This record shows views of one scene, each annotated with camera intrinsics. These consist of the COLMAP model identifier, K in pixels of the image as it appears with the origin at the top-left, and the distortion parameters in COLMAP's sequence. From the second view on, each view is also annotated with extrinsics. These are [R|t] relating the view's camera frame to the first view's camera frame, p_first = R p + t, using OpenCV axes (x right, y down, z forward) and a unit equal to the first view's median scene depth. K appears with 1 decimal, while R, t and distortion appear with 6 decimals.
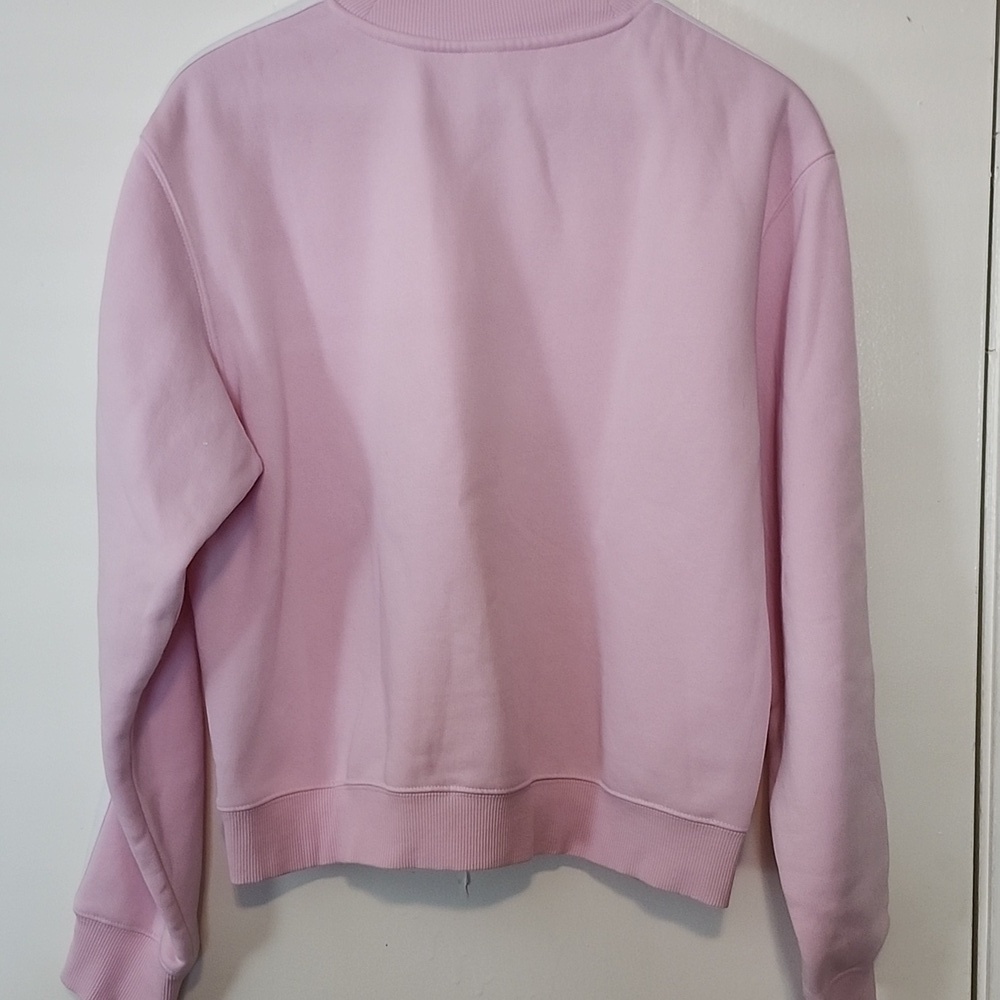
lens RADIAL K [[1467.0, 0, 519.6], [0, 1467.0, 503.7], [0, 0, 1]] dist [0.170081, -0.433065]
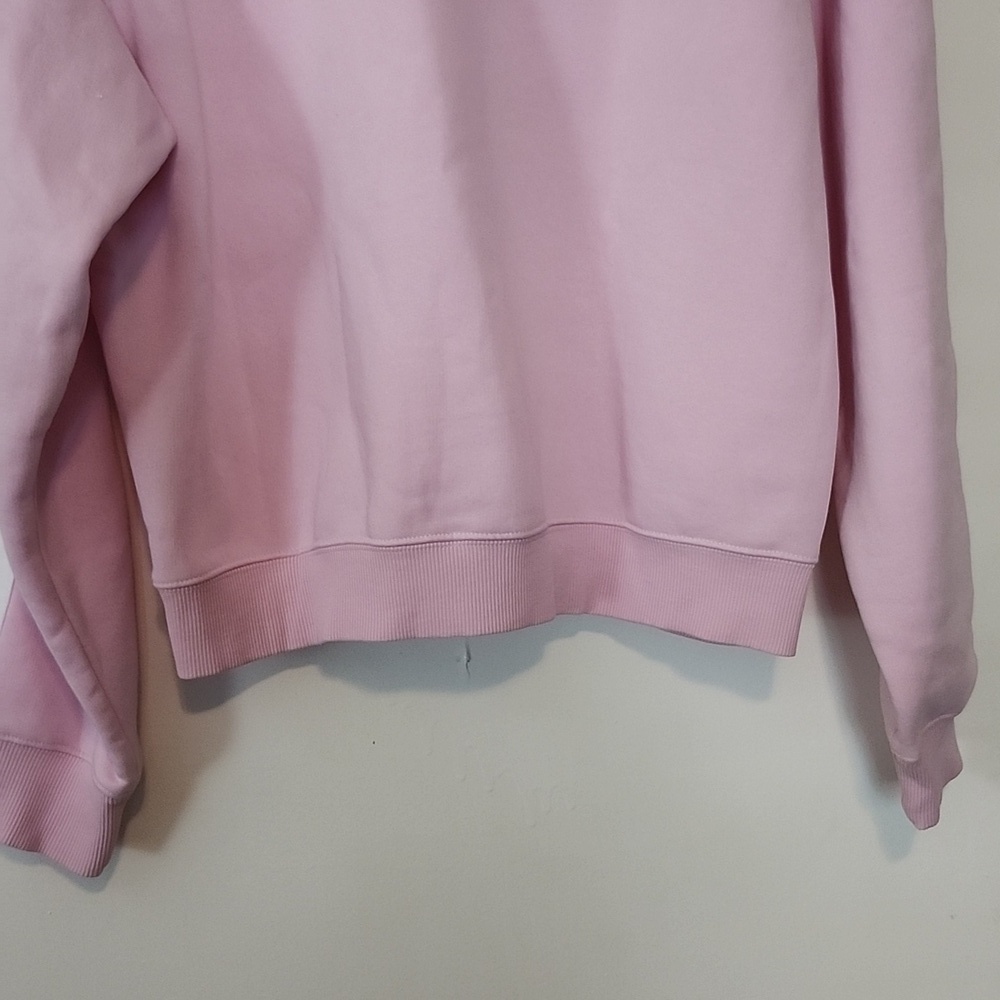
lens RADIAL K [[1467.0, 0, 519.6], [0, 1467.0, 503.7], [0, 0, 1]] dist [0.170081, -0.433065]
pose [[0.993037, -0.069016, 0.095466, -0.084964], [0.060140, 0.993856, 0.092915, 0.102636], [-0.101292, -0.086526, 0.991087, 0.208645]]
